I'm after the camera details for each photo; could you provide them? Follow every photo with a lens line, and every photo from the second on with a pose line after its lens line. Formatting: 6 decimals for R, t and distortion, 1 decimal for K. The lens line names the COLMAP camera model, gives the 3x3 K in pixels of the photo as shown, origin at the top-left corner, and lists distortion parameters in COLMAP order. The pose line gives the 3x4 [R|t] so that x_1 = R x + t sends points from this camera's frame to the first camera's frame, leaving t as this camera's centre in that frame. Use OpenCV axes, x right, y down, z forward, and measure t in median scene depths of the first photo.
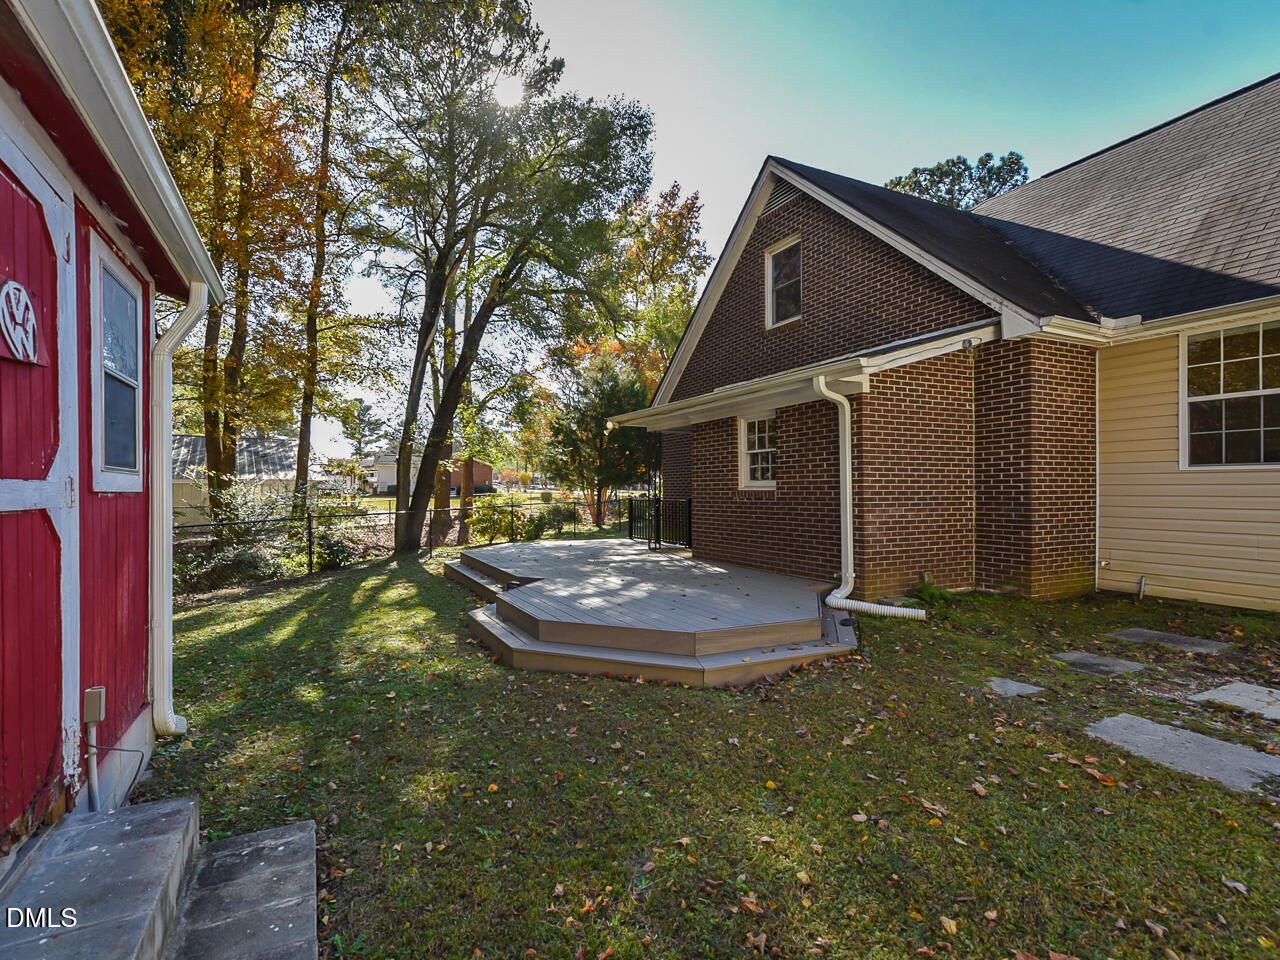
lens RADIAL K [[574.9, 0, 642.0], [0, 574.9, 484.1], [0, 0, 1]] dist [0.003616, -0.000377]
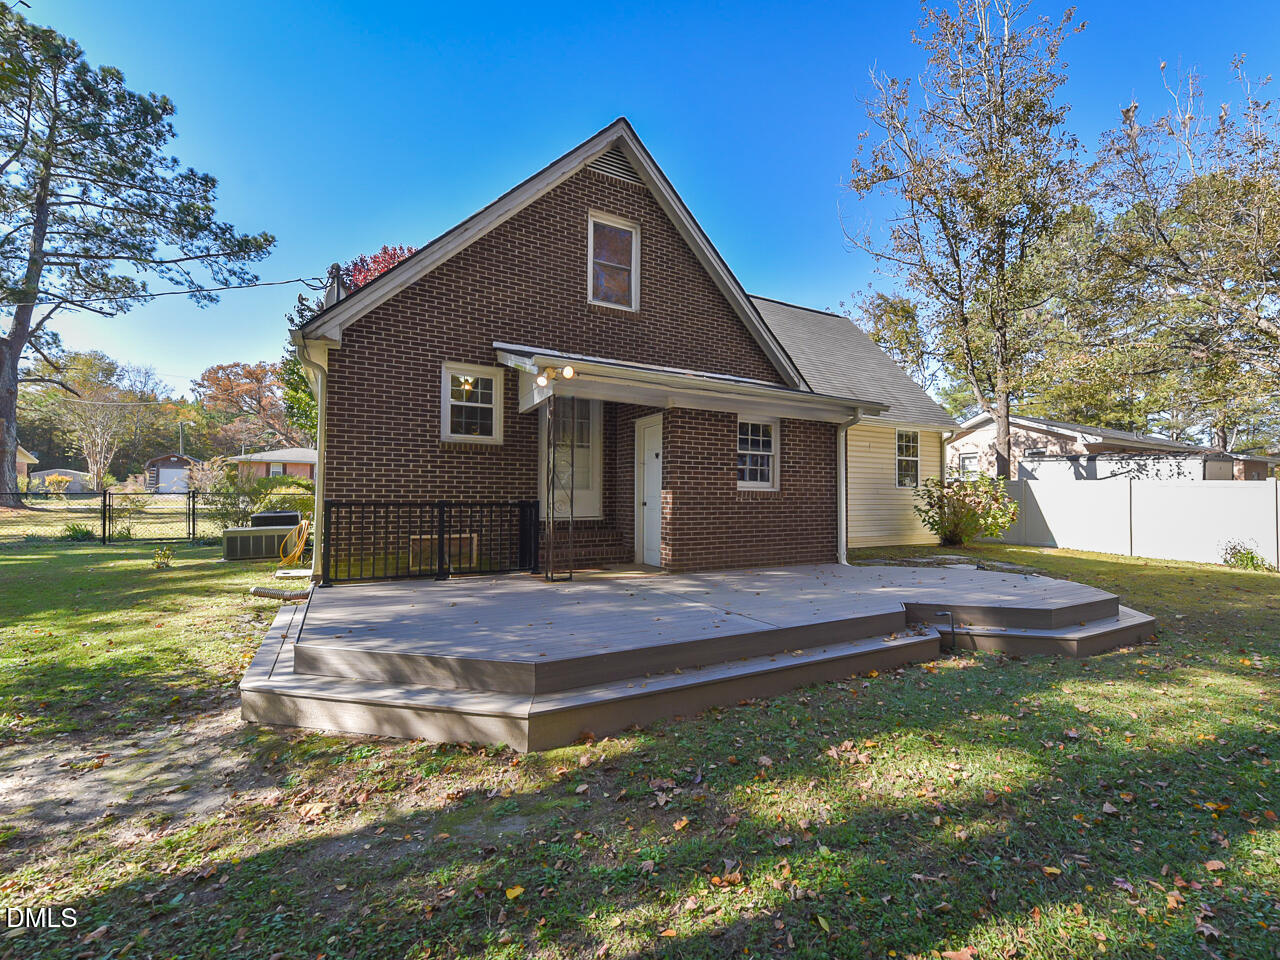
lens RADIAL K [[574.9, 0, 642.0], [0, 574.9, 484.1], [0, 0, 1]] dist [0.003616, -0.000377]
pose [[-0.023772, 0.029641, 0.999278, -0.849567], [-0.015548, 0.999429, -0.030015, 0.033580], [-0.999597, -0.016250, -0.023297, 1.263092]]
